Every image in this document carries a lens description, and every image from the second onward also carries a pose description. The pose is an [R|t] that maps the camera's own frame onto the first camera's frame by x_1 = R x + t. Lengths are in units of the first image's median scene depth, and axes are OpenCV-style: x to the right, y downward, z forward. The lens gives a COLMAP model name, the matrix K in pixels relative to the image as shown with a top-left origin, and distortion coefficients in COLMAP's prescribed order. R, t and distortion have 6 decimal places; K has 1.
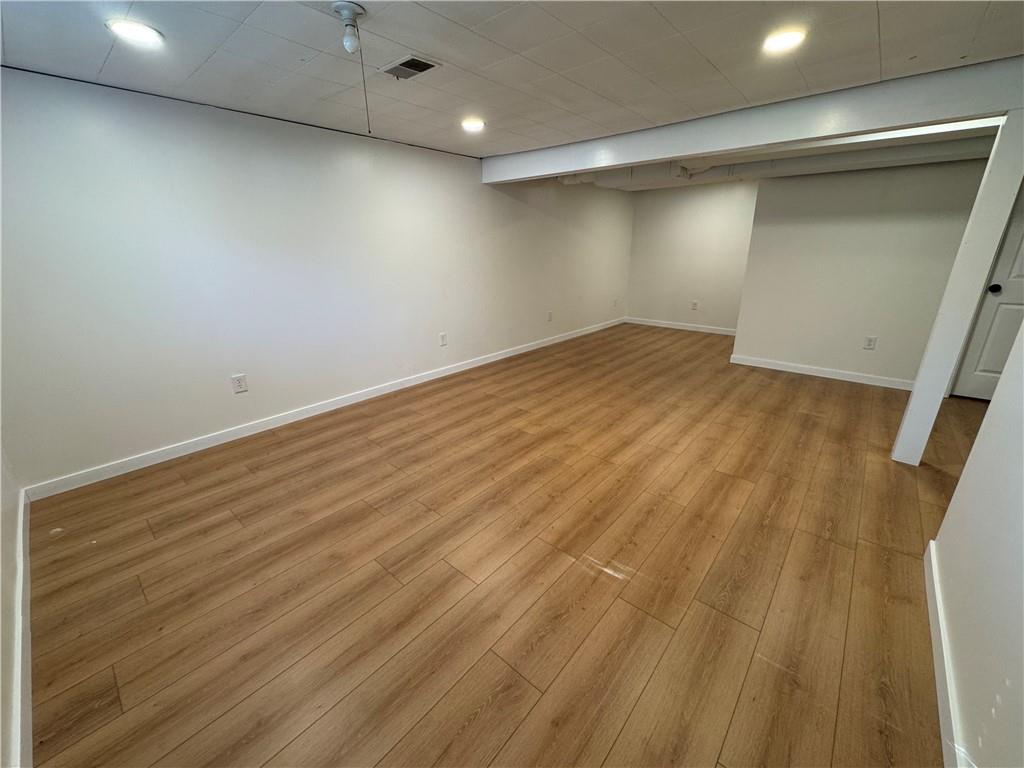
lens RADIAL K [[408.0, 0, 515.5], [0, 408.0, 385.5], [0, 0, 1]] dist [-0.002707, 0.000238]
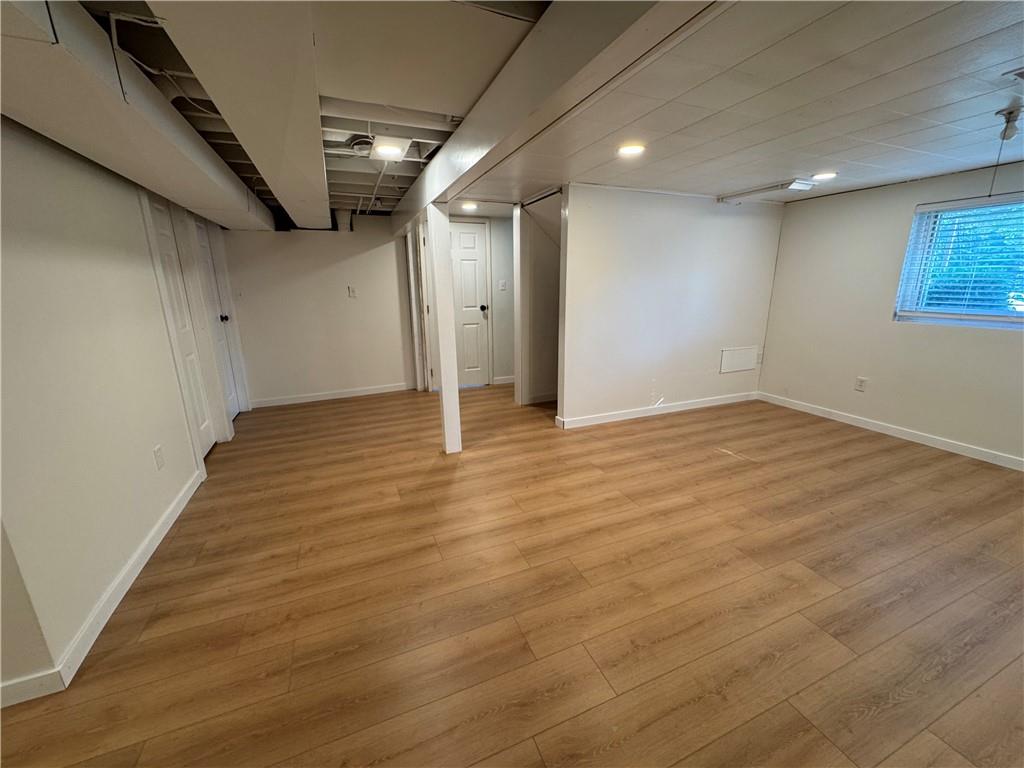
lens RADIAL K [[408.0, 0, 514.7], [0, 408.0, 384.5], [0, 0, 1]] dist [-0.002707, 0.000238]
pose [[-0.895491, -0.089723, 0.435943, 0.184653], [0.164227, 0.843746, 0.511001, -0.531843], [-0.413673, 0.529190, -0.740832, 1.488889]]
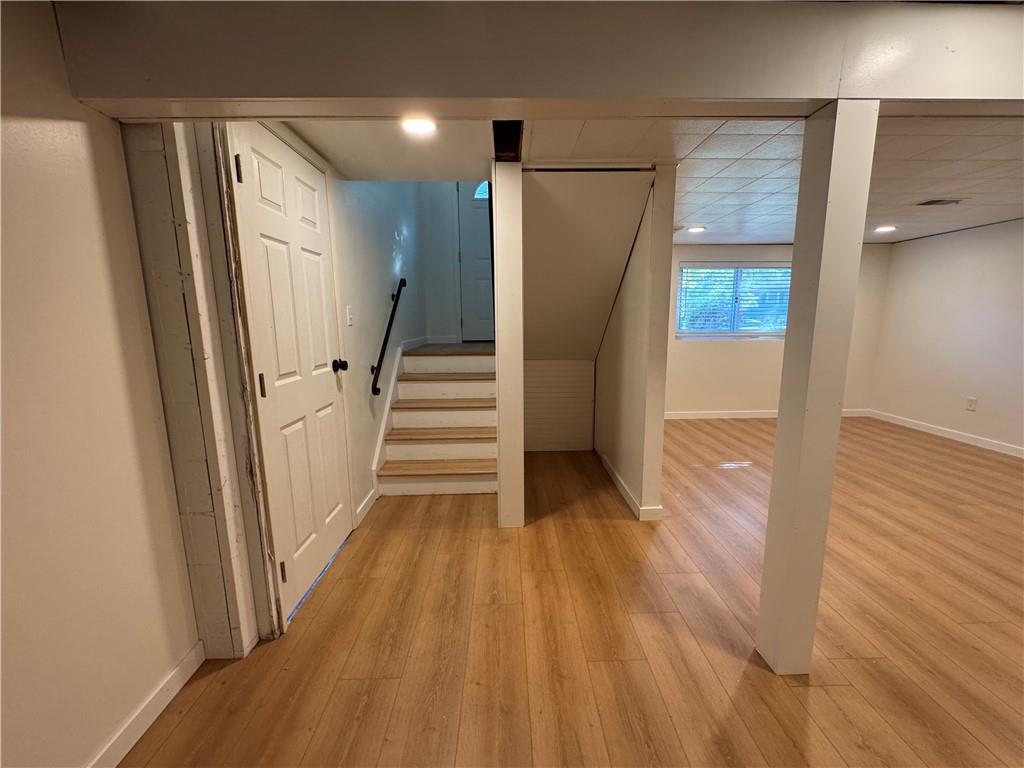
lens RADIAL K [[408.0, 0, 514.5], [0, 408.0, 384.5], [0, 0, 1]] dist [-0.002707, 0.000238]
pose [[-0.739025, 0.125629, -0.661861, 1.329982], [-0.208202, 0.891770, 0.401744, -0.284049], [0.640699, 0.434699, -0.632884, 0.795945]]
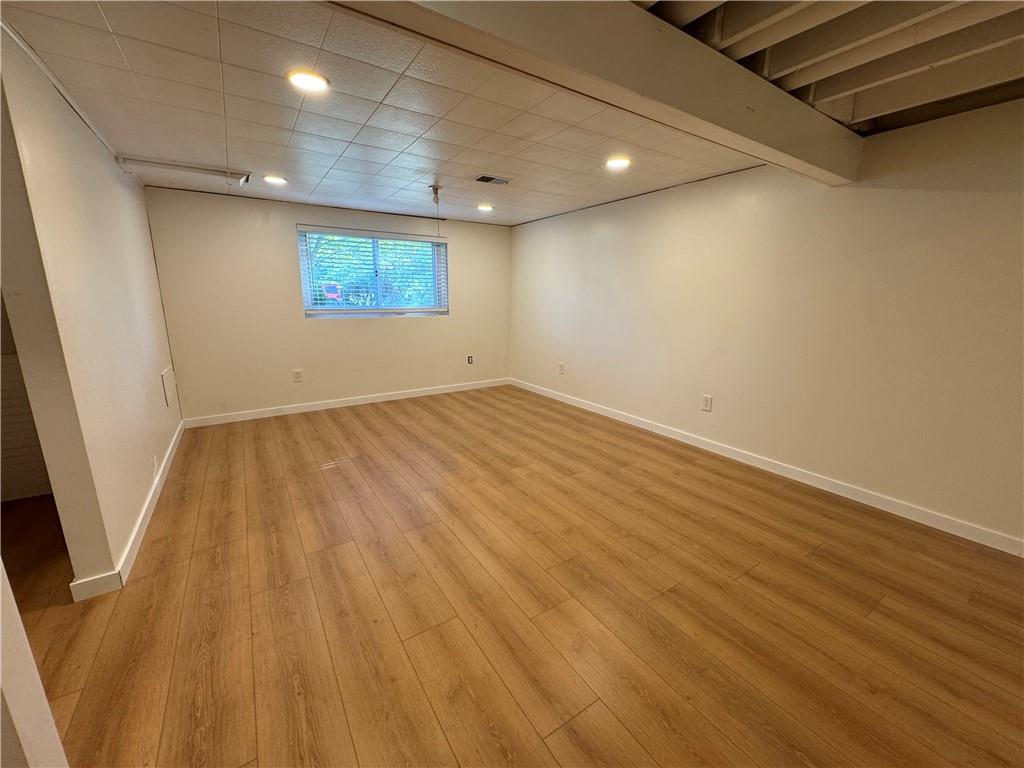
lens RADIAL K [[408.0, 0, 510.4], [0, 408.0, 383.8], [0, 0, 1]] dist [-0.002707, 0.000238]
pose [[-0.272999, 0.214600, -0.937773, 0.905310], [-0.319110, 0.899409, 0.298718, -0.357969], [0.907547, 0.380802, -0.177057, 1.062286]]
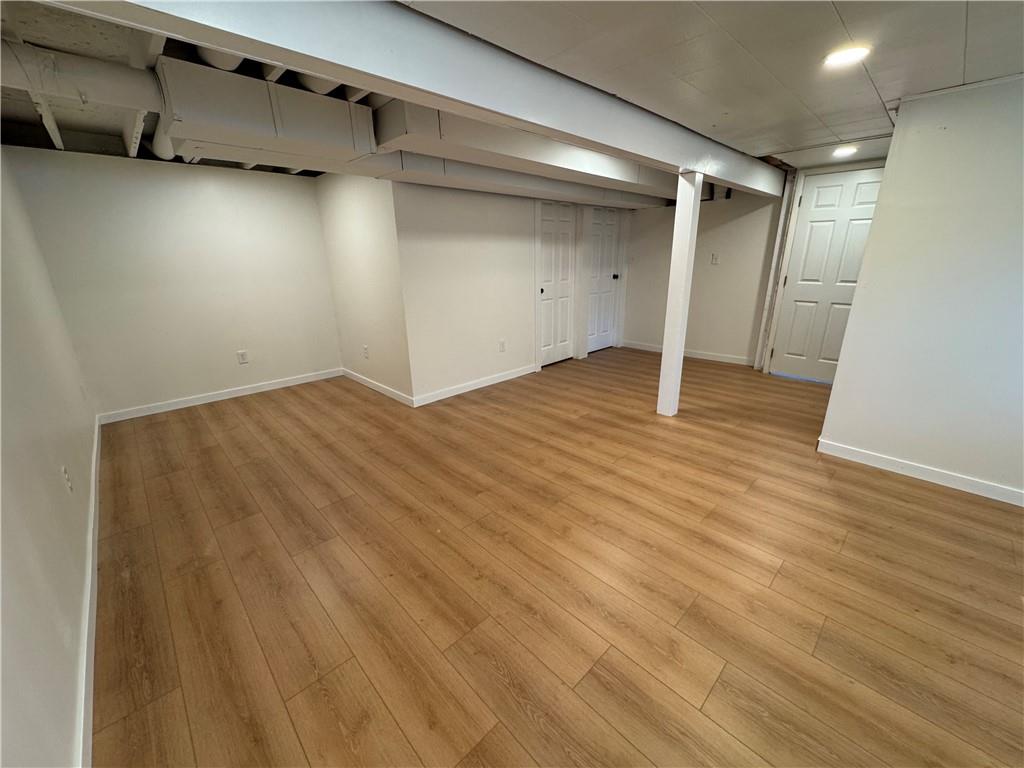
lens RADIAL K [[408.0, 0, 511.9], [0, 408.0, 384.6], [0, 0, 1]] dist [-0.002707, 0.000238]
pose [[0.089078, -0.296471, 0.950879, -0.321369], [0.337555, 0.907163, 0.251220, -0.362800], [-0.937081, 0.298596, 0.180883, 1.015479]]
